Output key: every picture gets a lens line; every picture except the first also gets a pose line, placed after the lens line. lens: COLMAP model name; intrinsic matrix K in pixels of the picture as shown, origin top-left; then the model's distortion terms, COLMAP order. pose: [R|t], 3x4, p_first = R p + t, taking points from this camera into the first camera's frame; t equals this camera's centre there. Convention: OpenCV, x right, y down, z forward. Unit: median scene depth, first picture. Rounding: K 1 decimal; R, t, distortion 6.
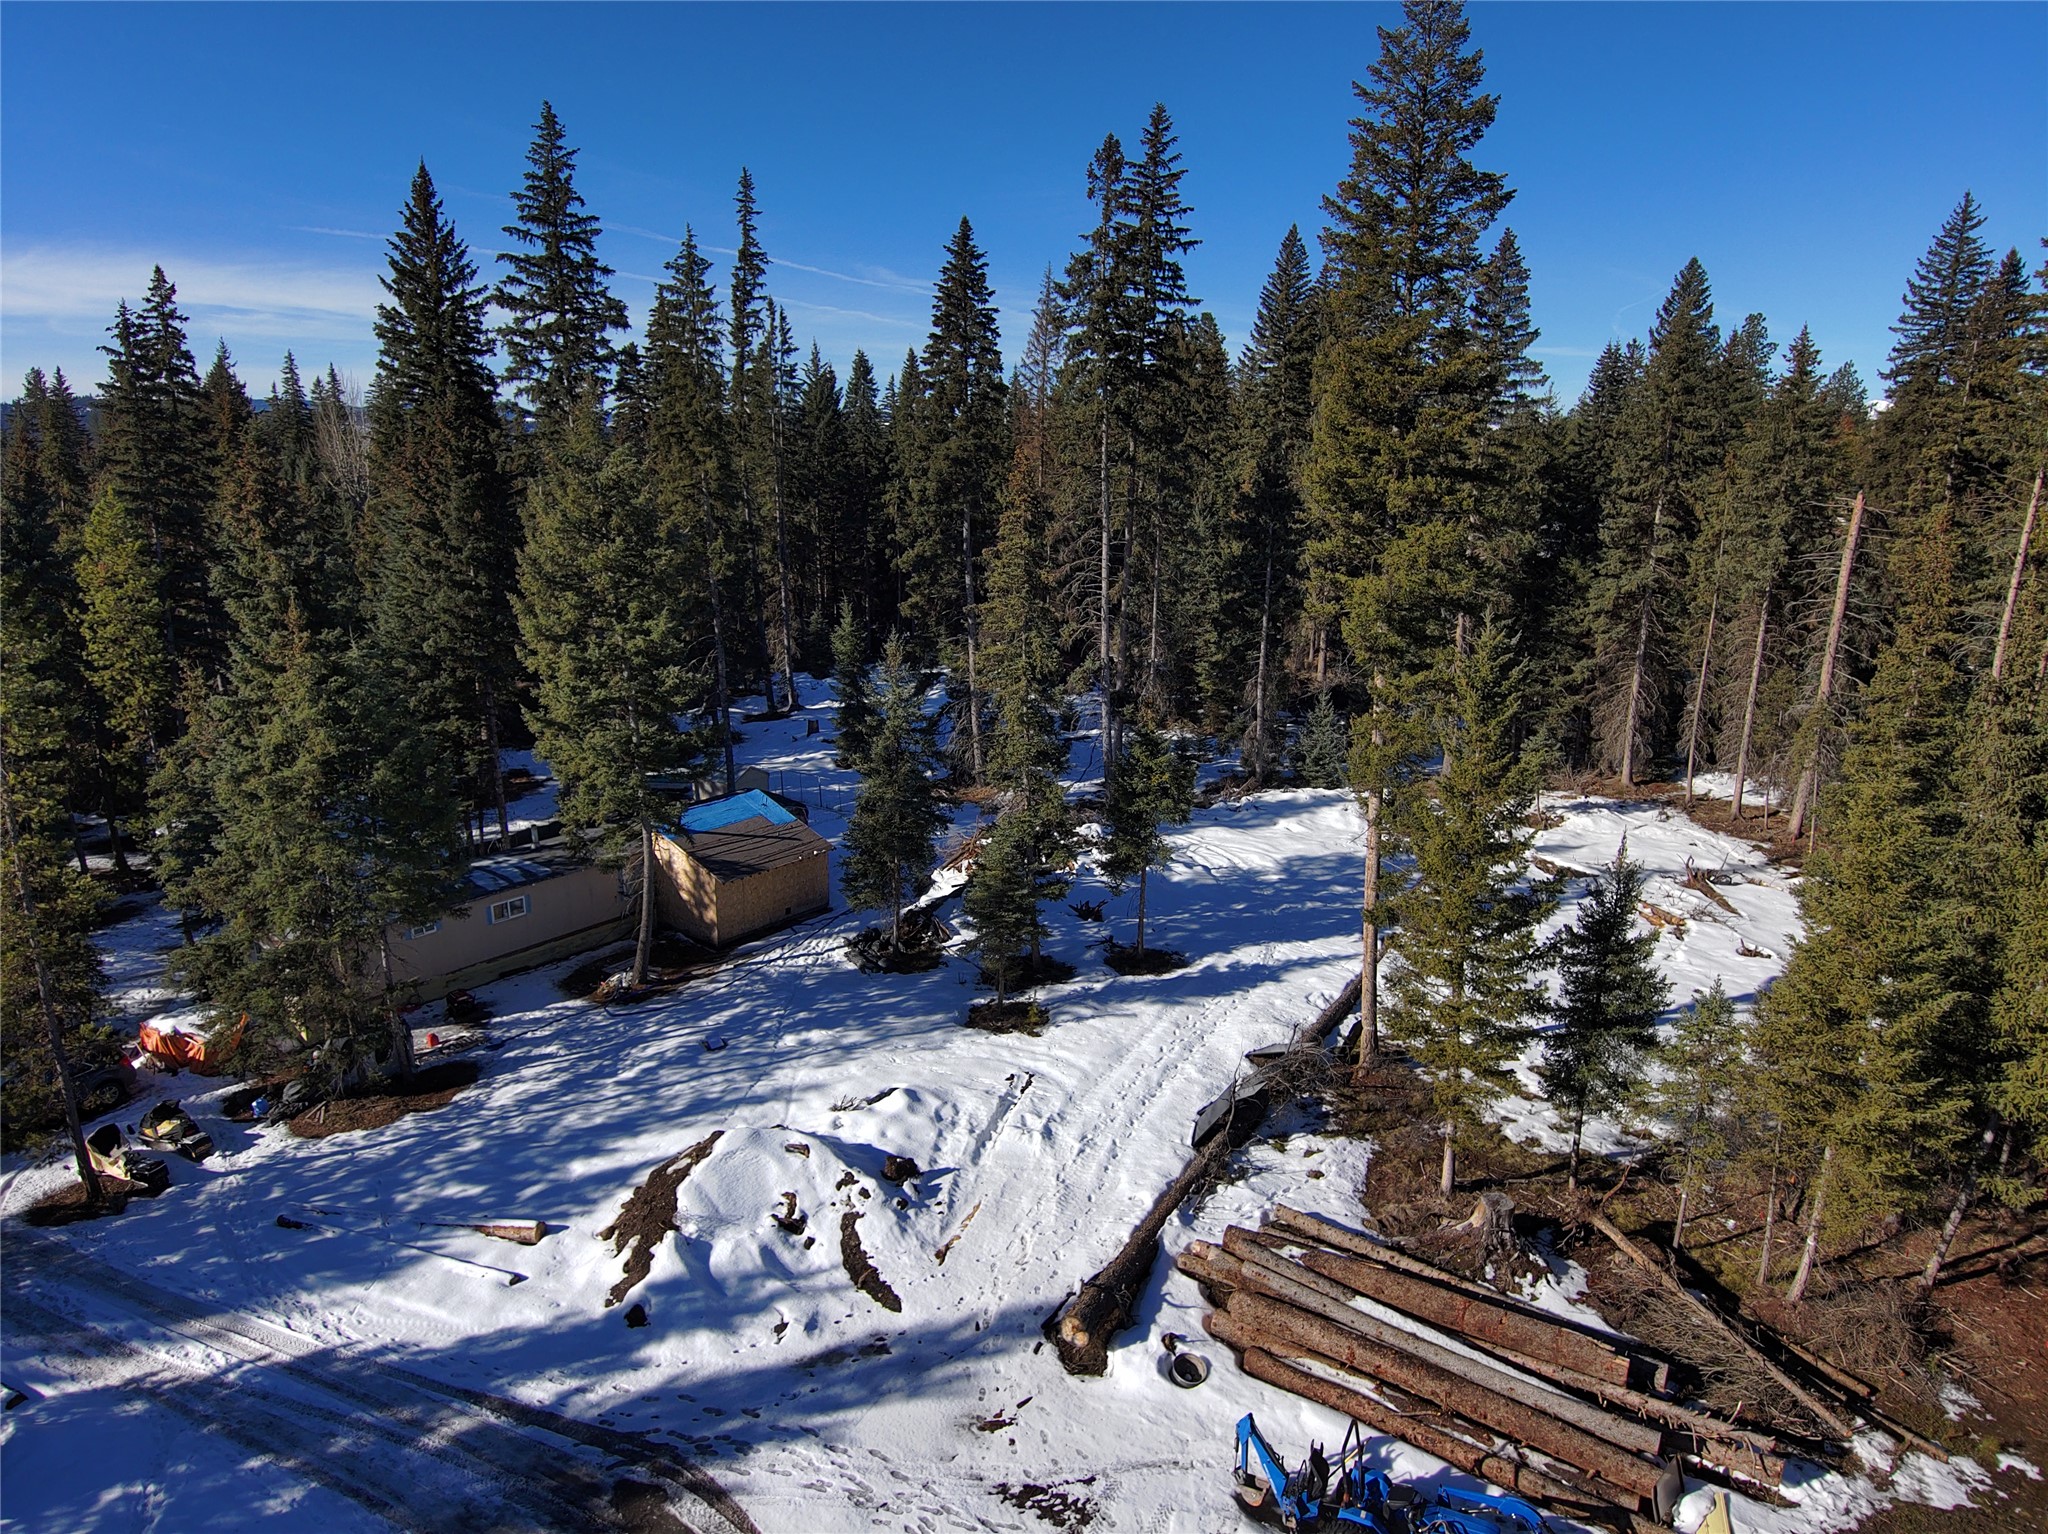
lens RADIAL K [[1236.9, 0, 1020.8], [0, 1236.9, 761.4], [0, 0, 1]] dist [-0.003650, -0.023141]
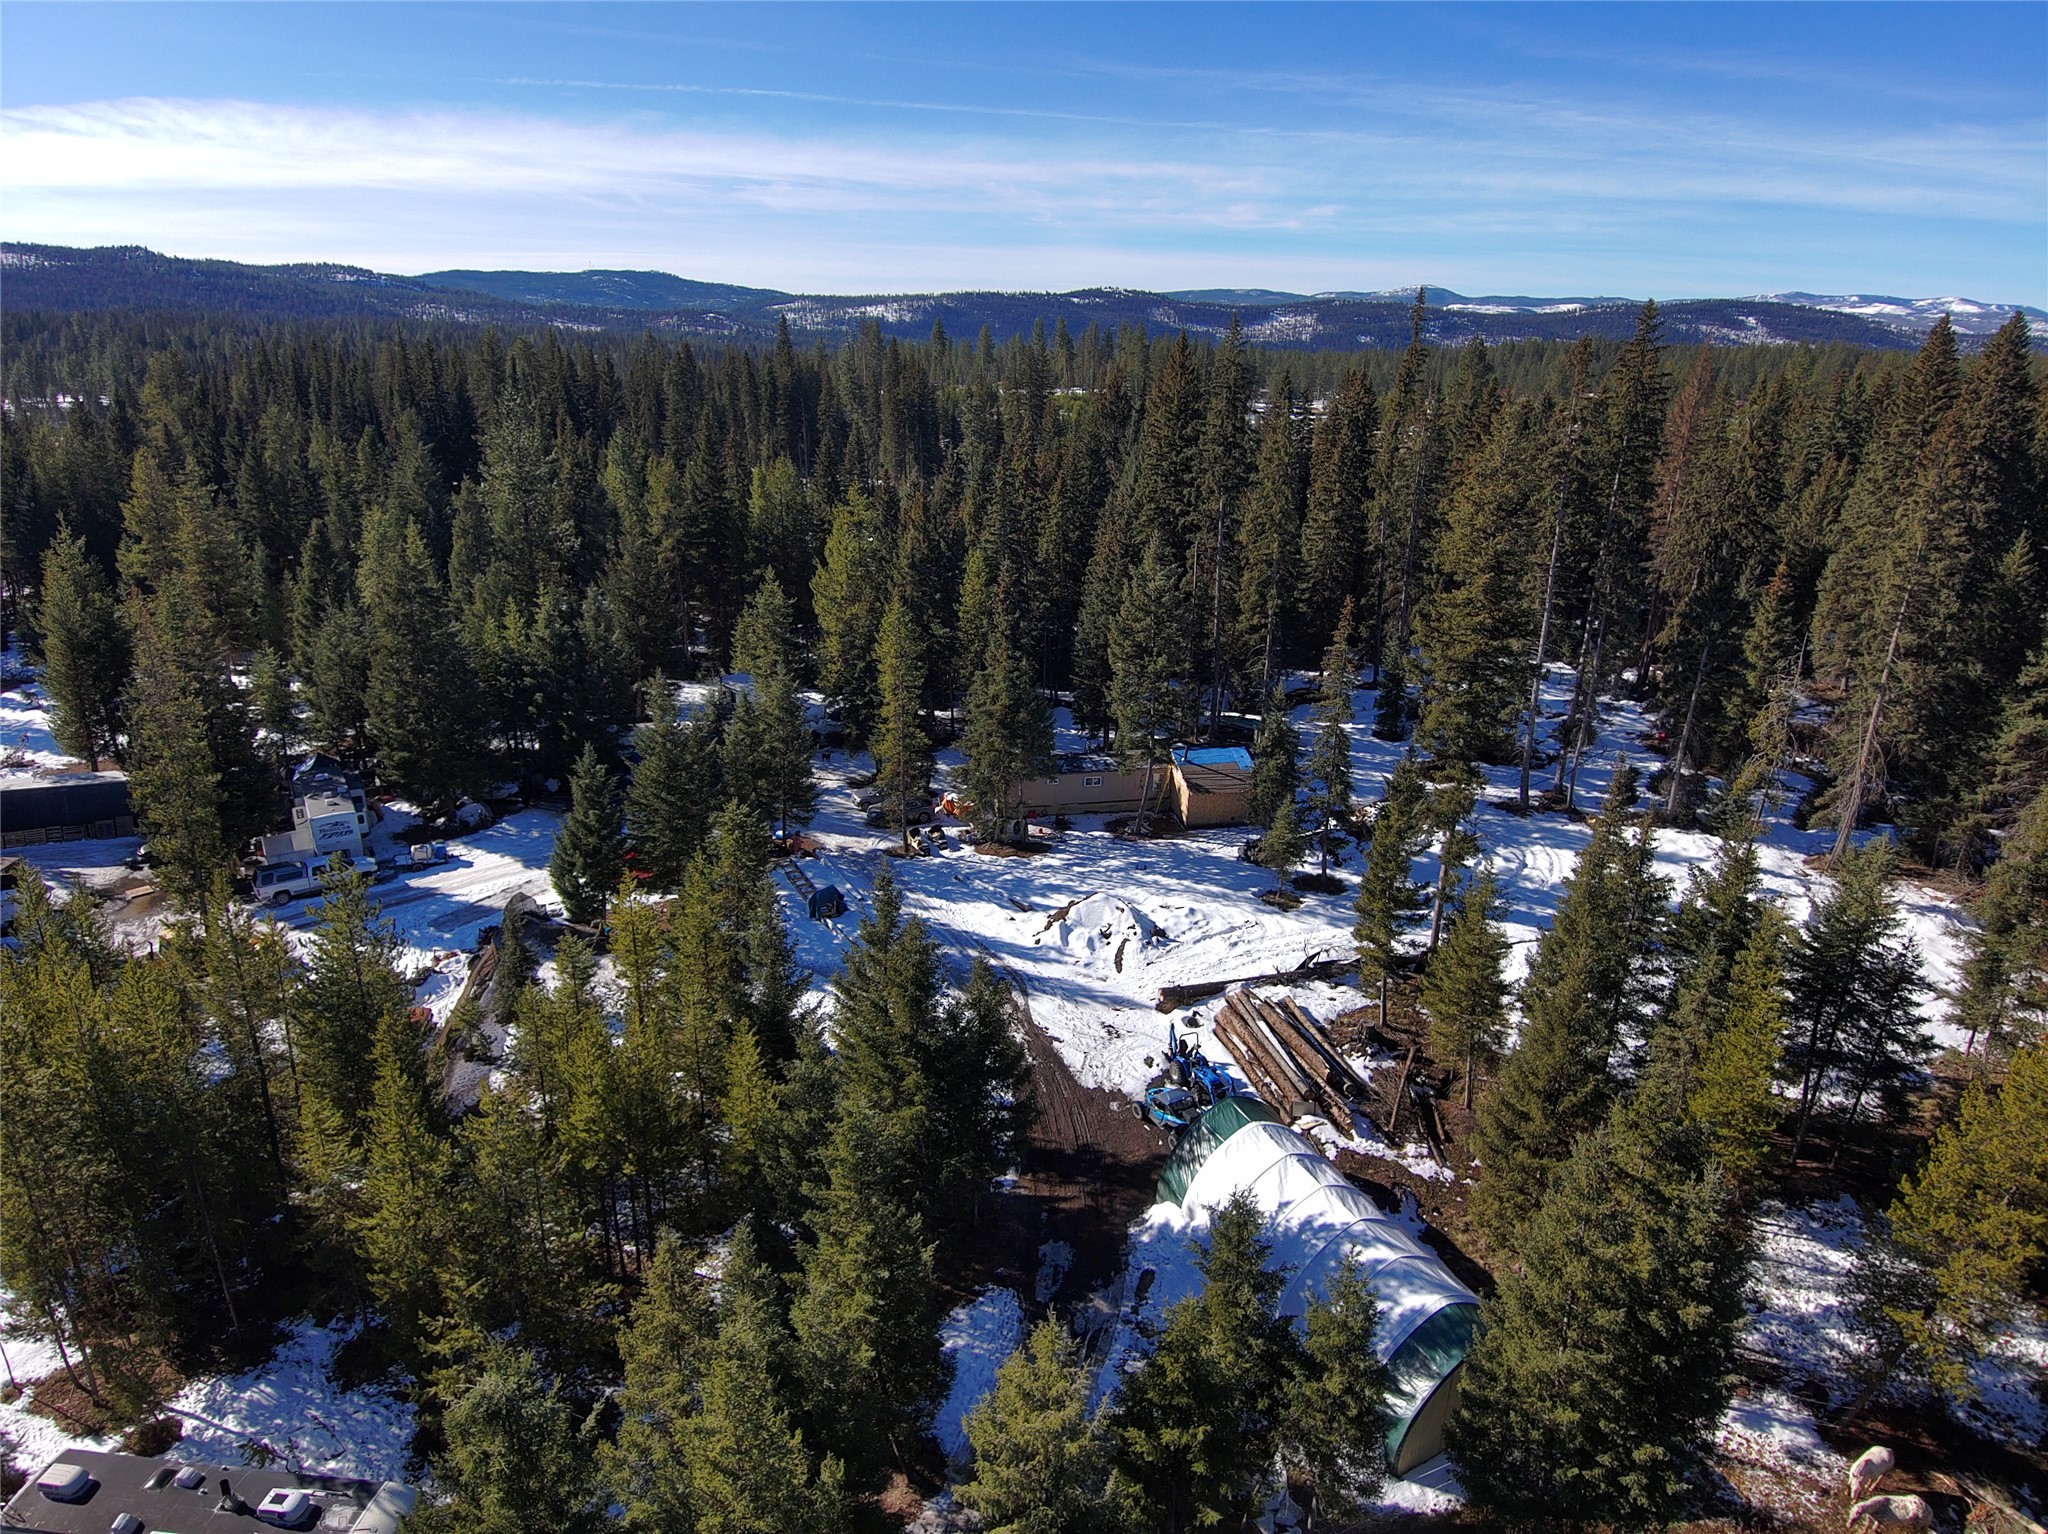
lens RADIAL K [[1236.9, 0, 1030.3], [0, 1236.9, 780.7], [0, 0, 1]] dist [-0.003650, -0.023141]
pose [[0.773175, 0.238864, -0.587490, 1.074938], [-0.178360, 0.970869, 0.160006, -0.291102], [0.608595, -0.018928, 0.793255, -1.039632]]
